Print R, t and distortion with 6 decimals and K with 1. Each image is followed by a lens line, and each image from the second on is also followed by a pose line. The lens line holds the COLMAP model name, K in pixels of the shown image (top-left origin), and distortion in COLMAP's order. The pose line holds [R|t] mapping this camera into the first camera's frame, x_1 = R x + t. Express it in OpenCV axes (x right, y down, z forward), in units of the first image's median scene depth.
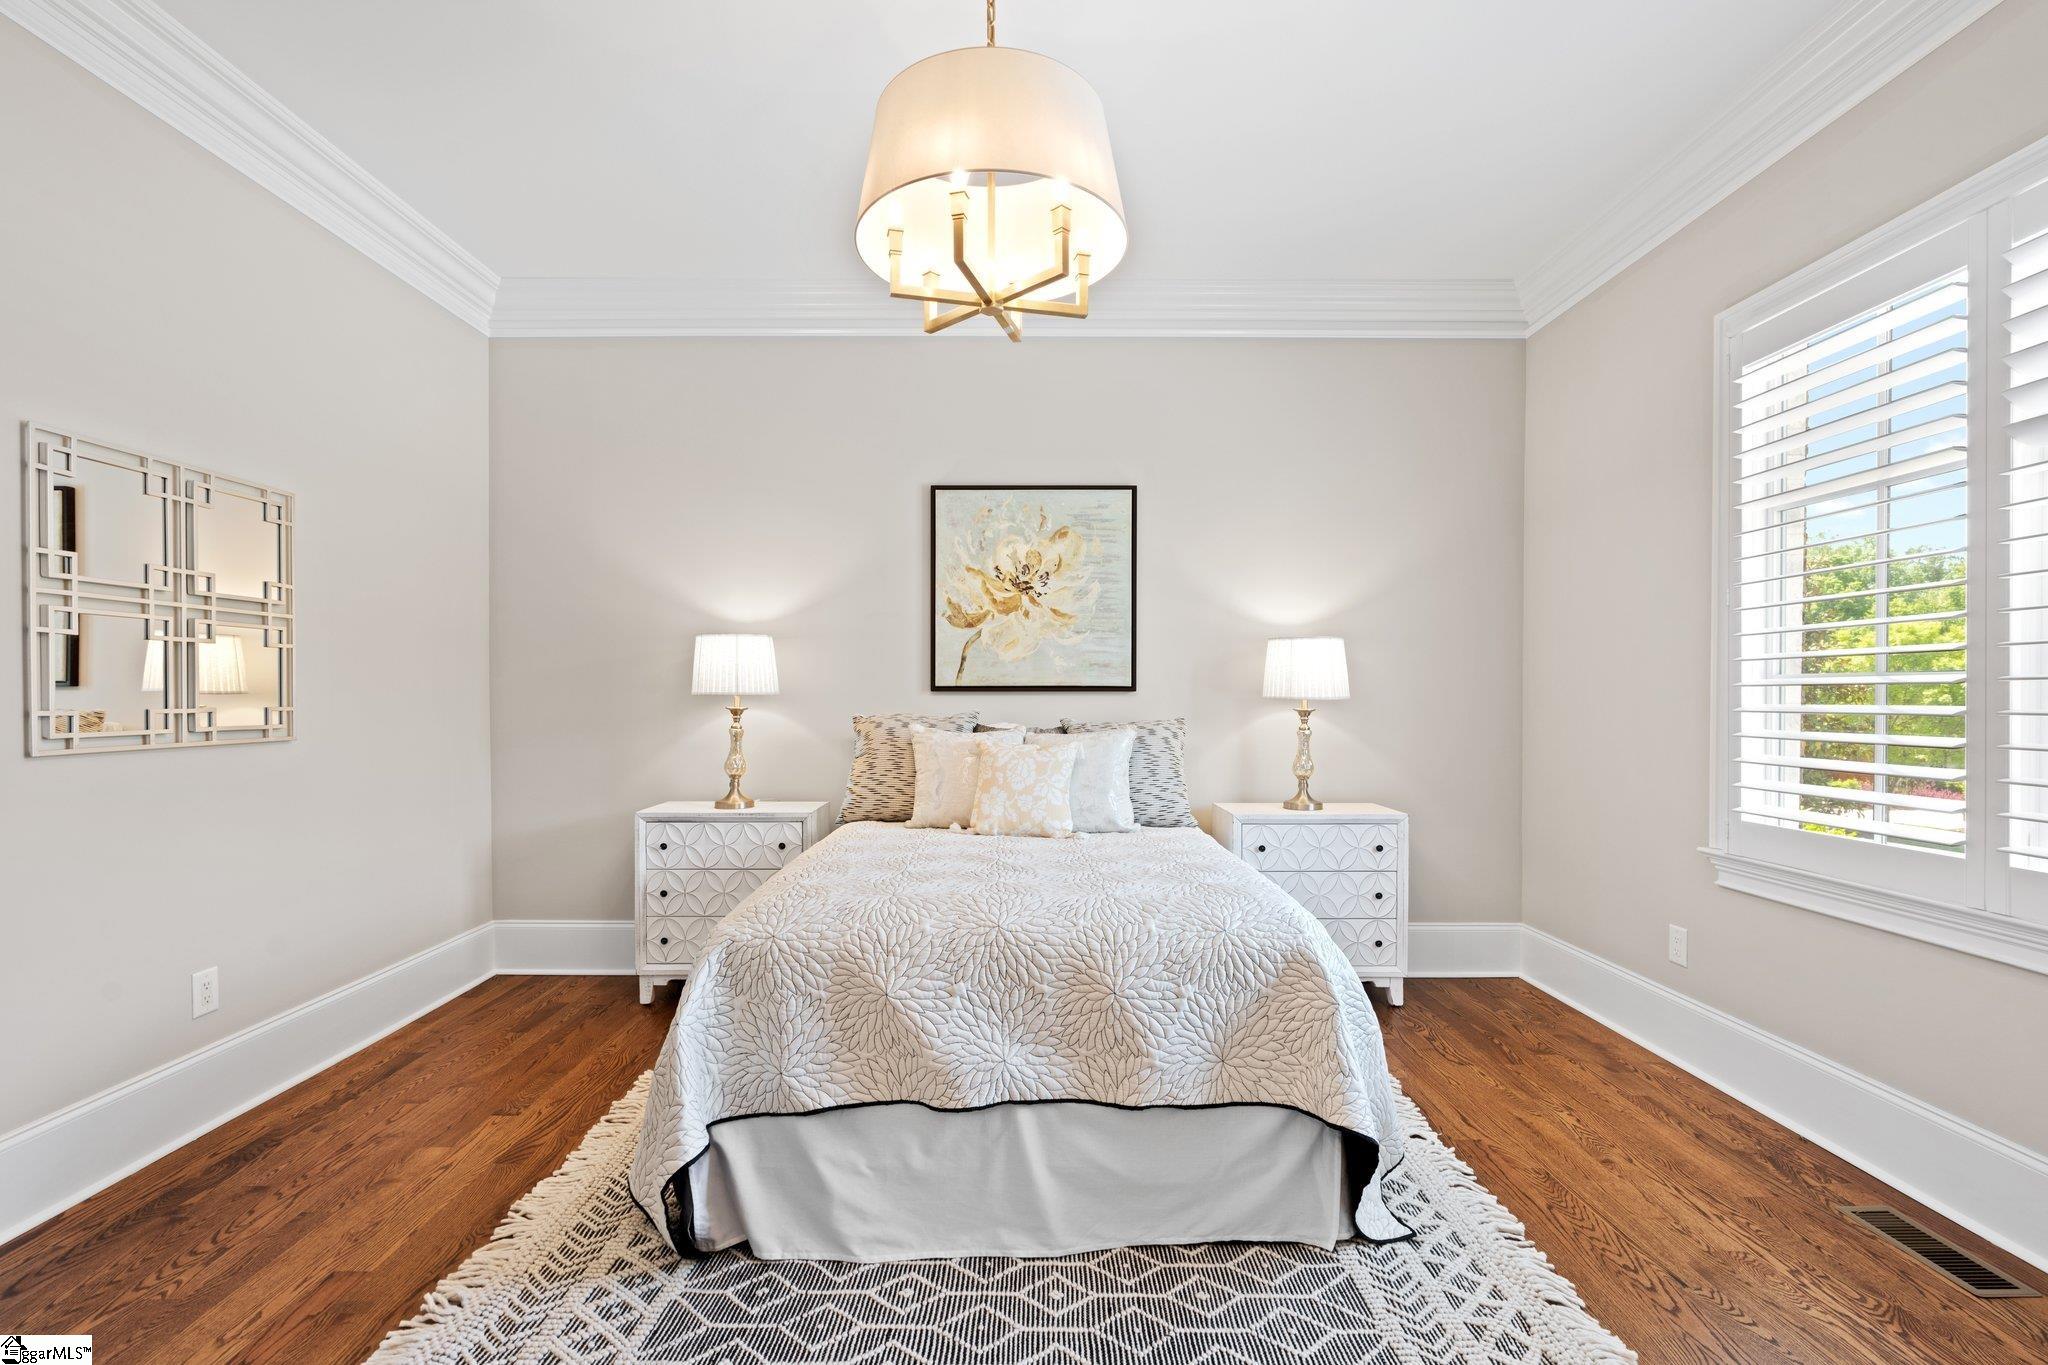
lens RADIAL K [[934.3, 0, 1004.8], [0, 934.3, 706.5], [0, 0, 1]] dist [-0.002200, 0.000058]
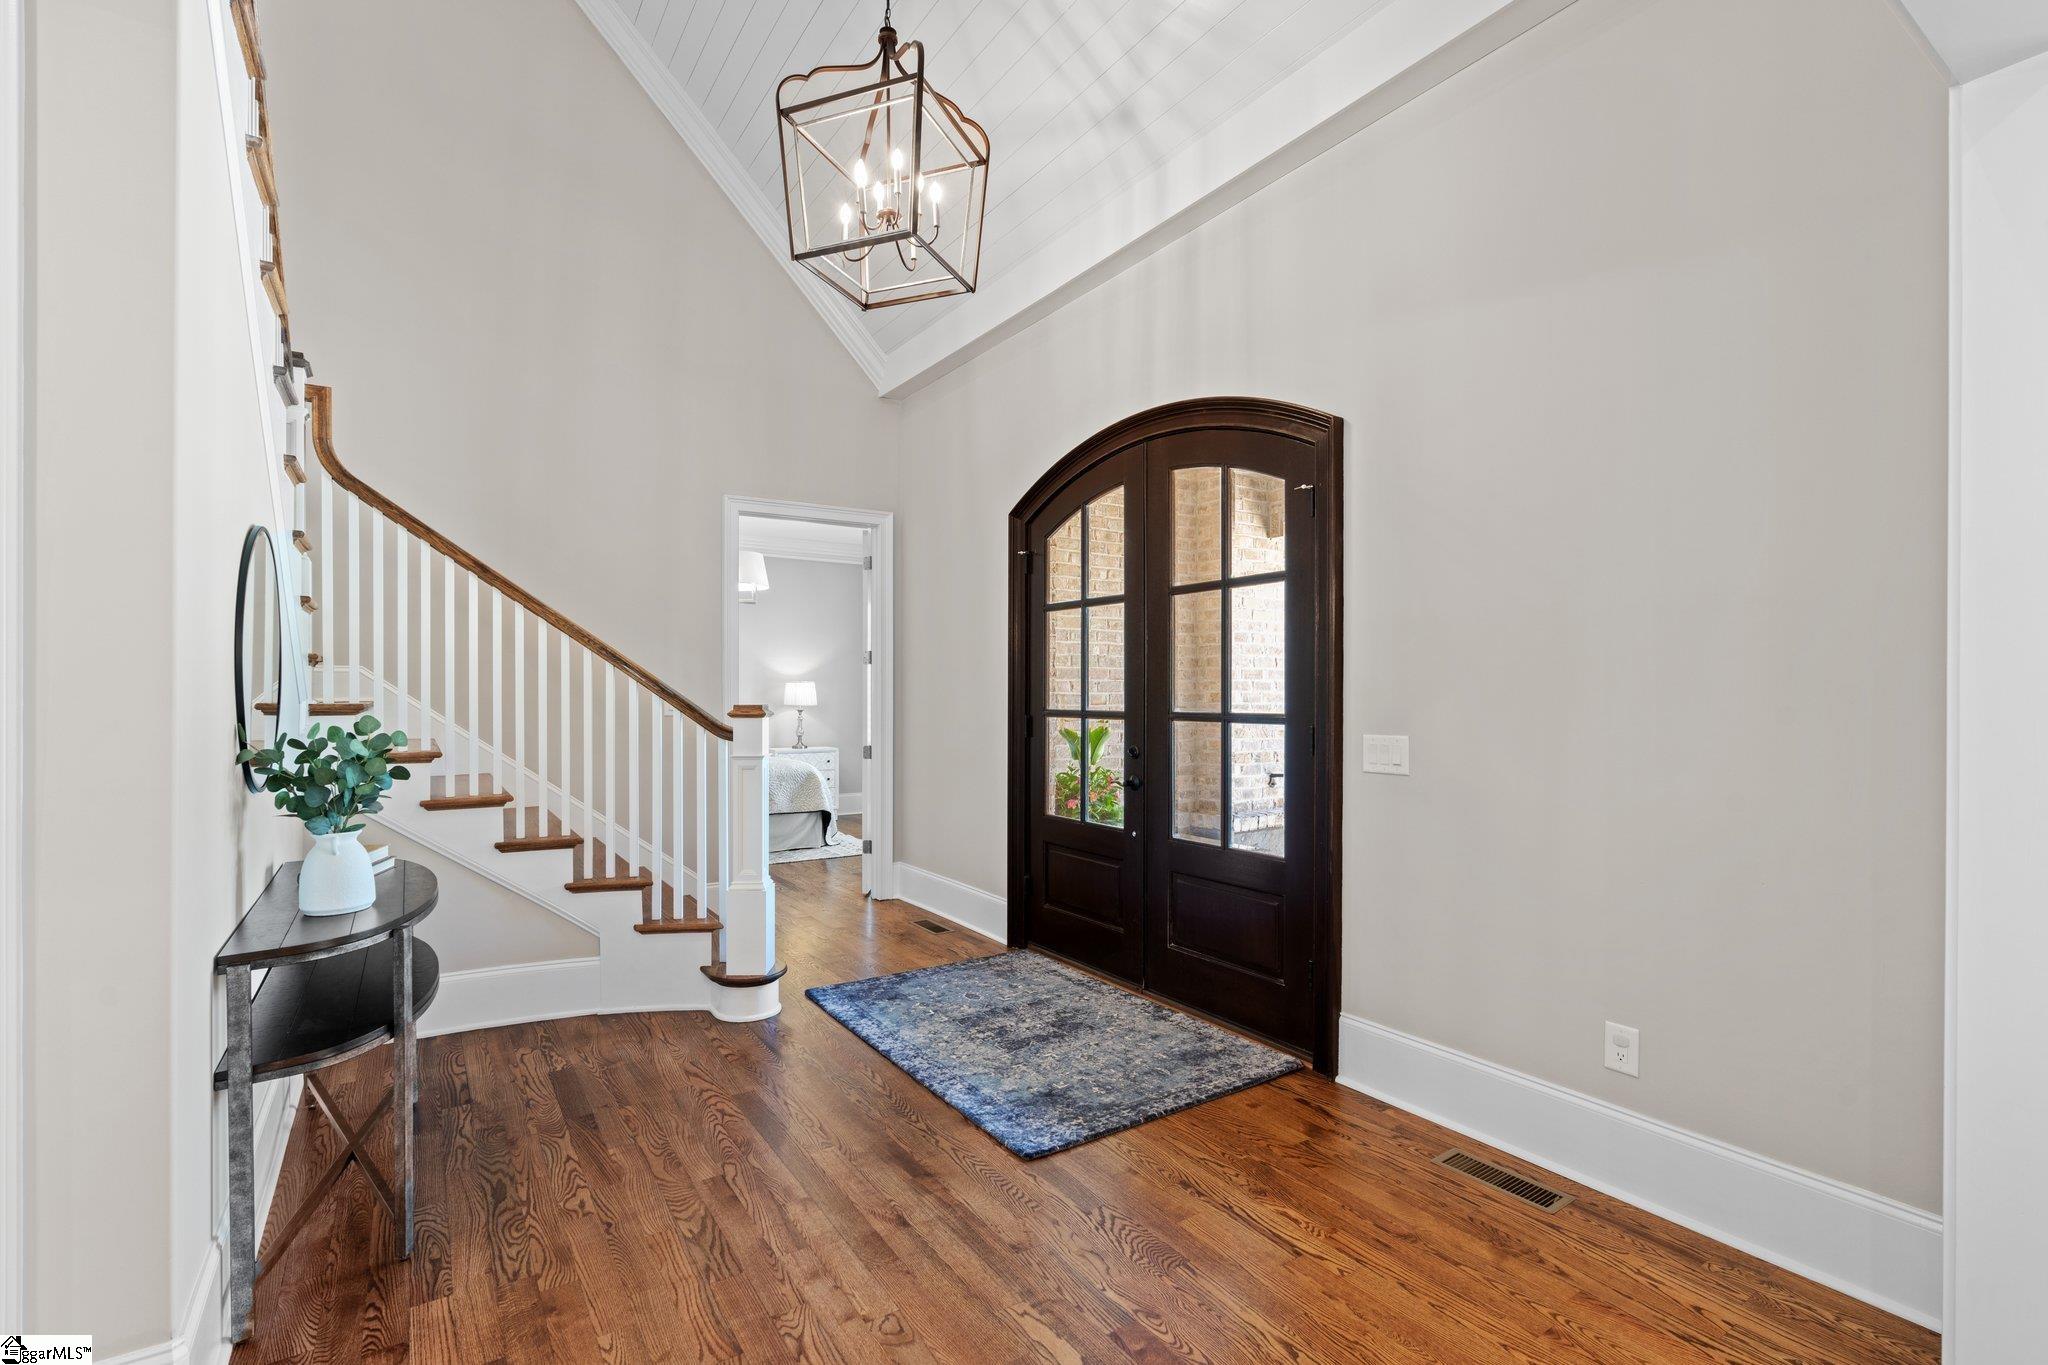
lens RADIAL K [[934.3, 0, 1004.8], [0, 934.3, 706.5], [0, 0, 1]] dist [-0.002200, 0.000058]
pose [[0.836503, -0.000252, 0.547963, -0.645349], [0.006481, 0.999935, -0.009434, 0.023171], [-0.547924, 0.011442, 0.836450, -1.524892]]
